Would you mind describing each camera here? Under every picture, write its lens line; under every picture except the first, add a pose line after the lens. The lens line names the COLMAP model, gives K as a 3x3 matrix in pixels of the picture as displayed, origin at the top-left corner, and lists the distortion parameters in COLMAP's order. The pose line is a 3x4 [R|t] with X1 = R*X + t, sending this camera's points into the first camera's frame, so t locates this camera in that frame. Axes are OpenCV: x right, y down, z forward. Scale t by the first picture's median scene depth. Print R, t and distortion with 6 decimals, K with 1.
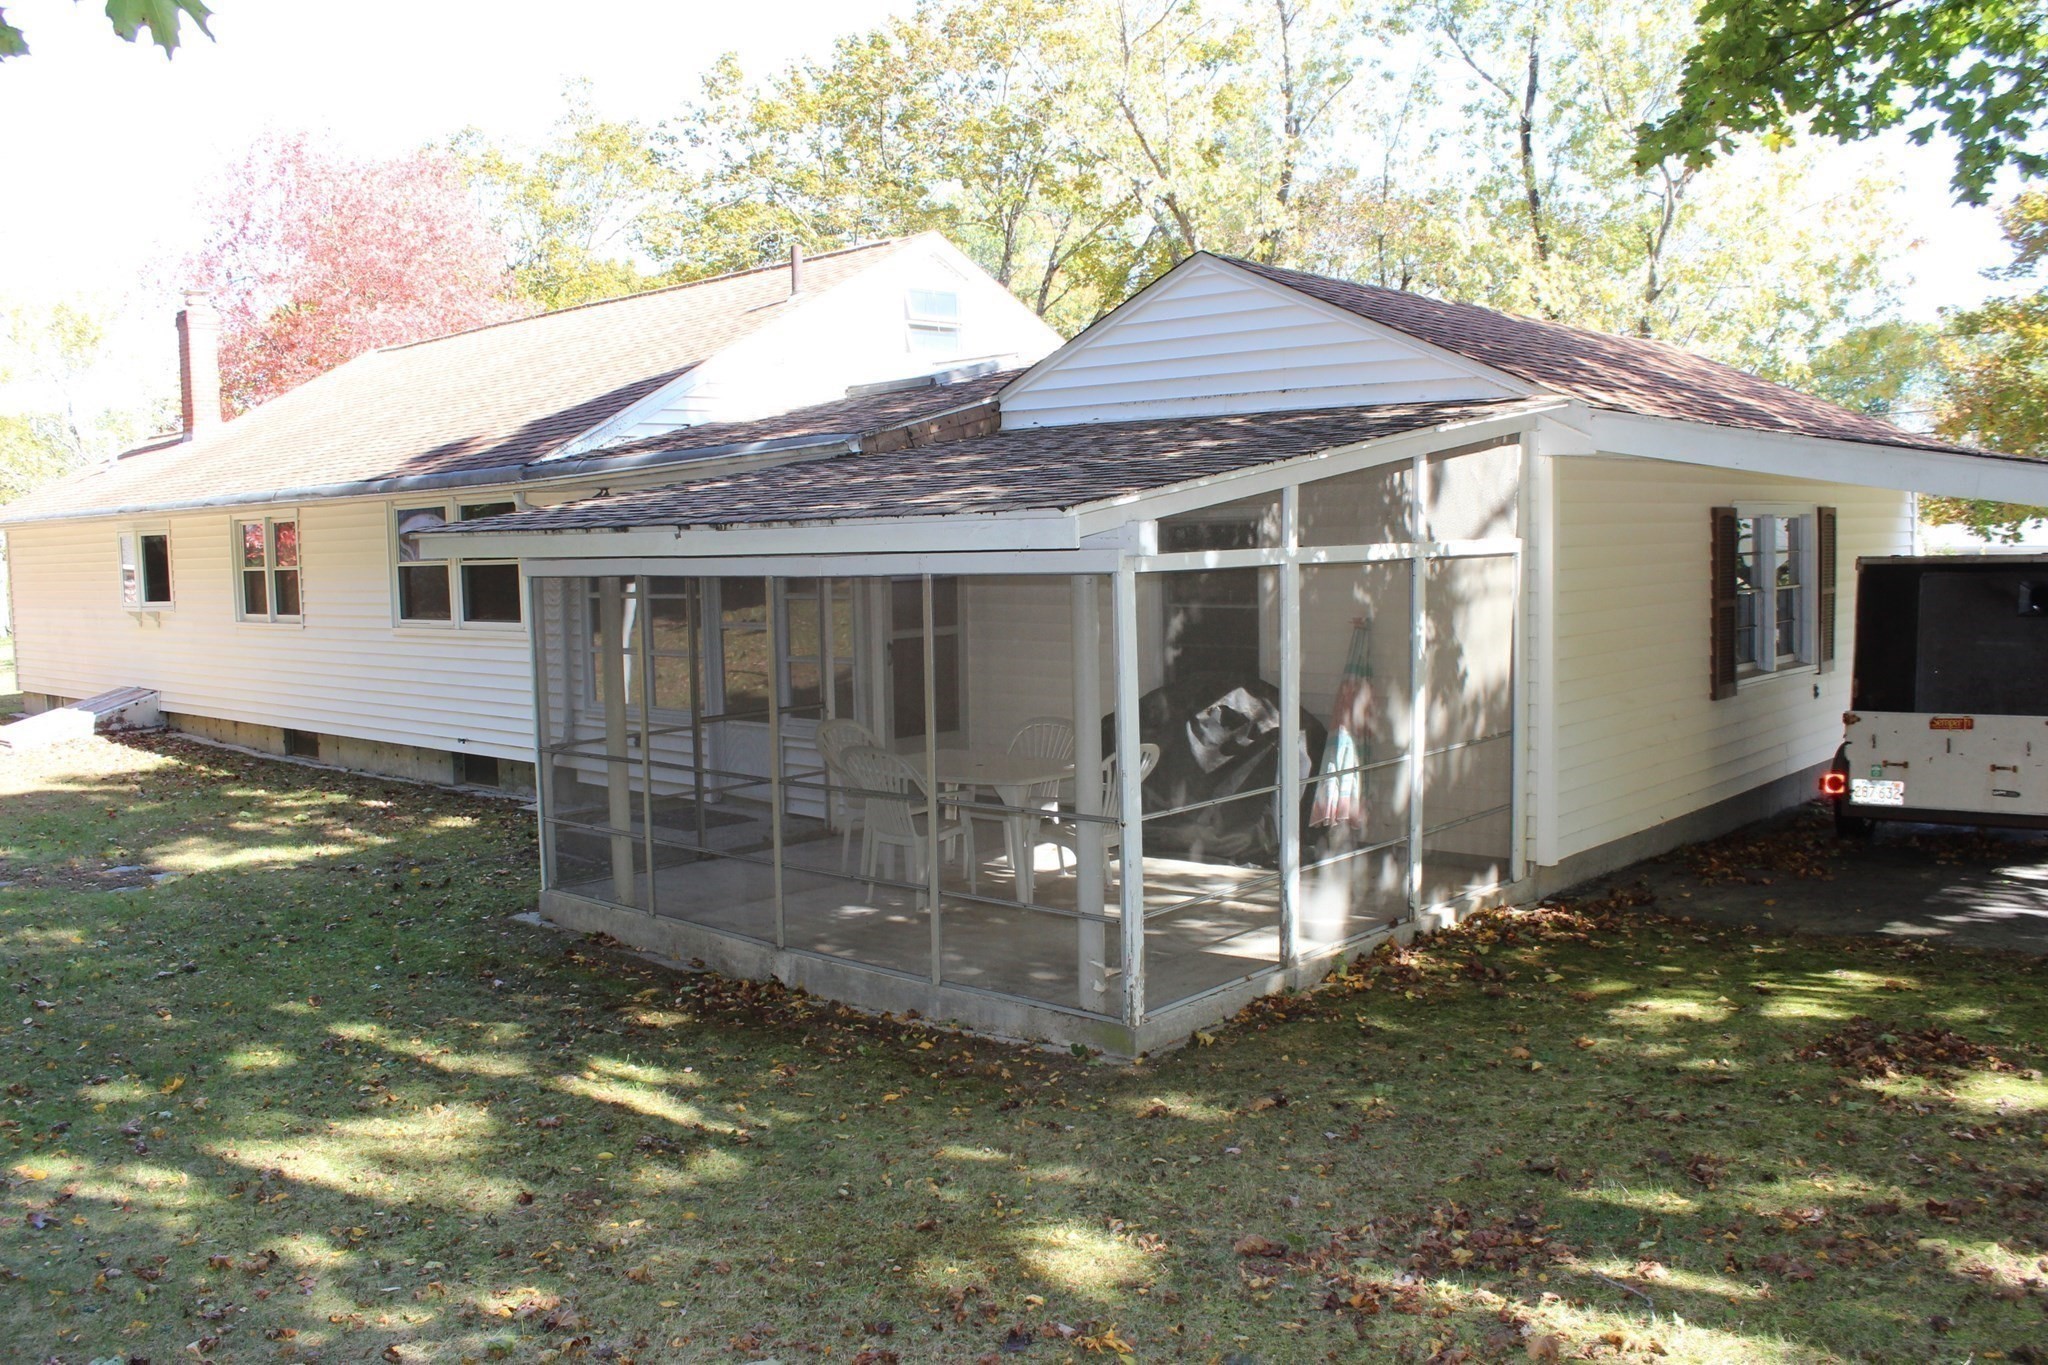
lens RADIAL K [[1799.3, 0, 1024.0], [0, 1799.3, 682.5], [0, 0, 1]] dist [-0.005471, -0.005780]
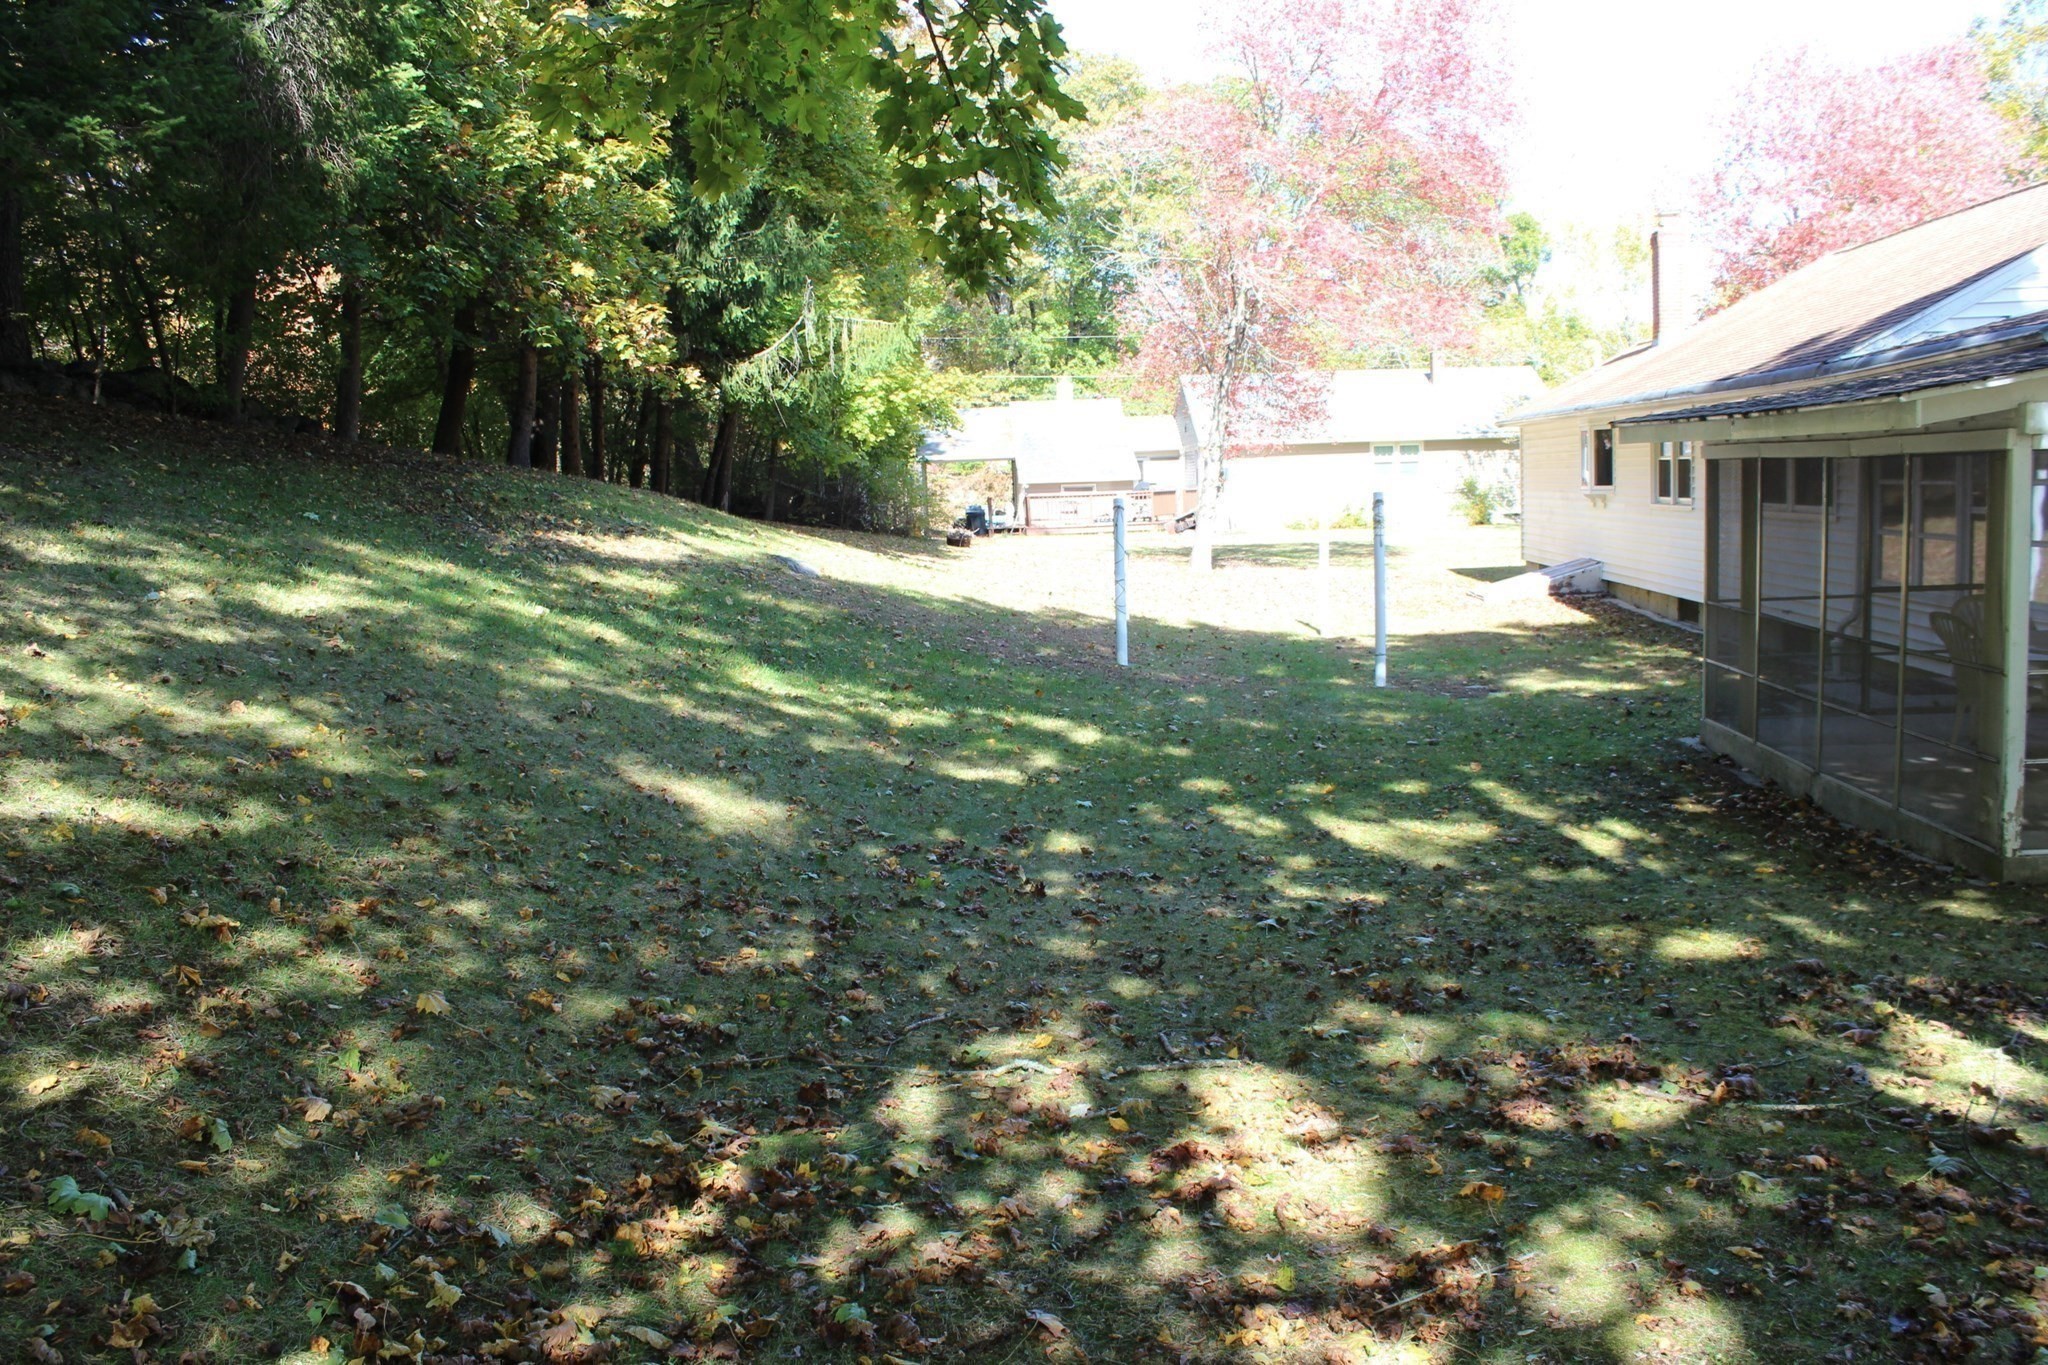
lens RADIAL K [[1799.3, 0, 1024.0], [0, 1799.3, 682.5], [0, 0, 1]] dist [-0.005471, -0.005780]
pose [[0.661615, 0.097693, -0.743452, 0.155484], [-0.054582, 0.995121, 0.082190, 0.007173], [0.747854, -0.013799, 0.663719, -0.069915]]
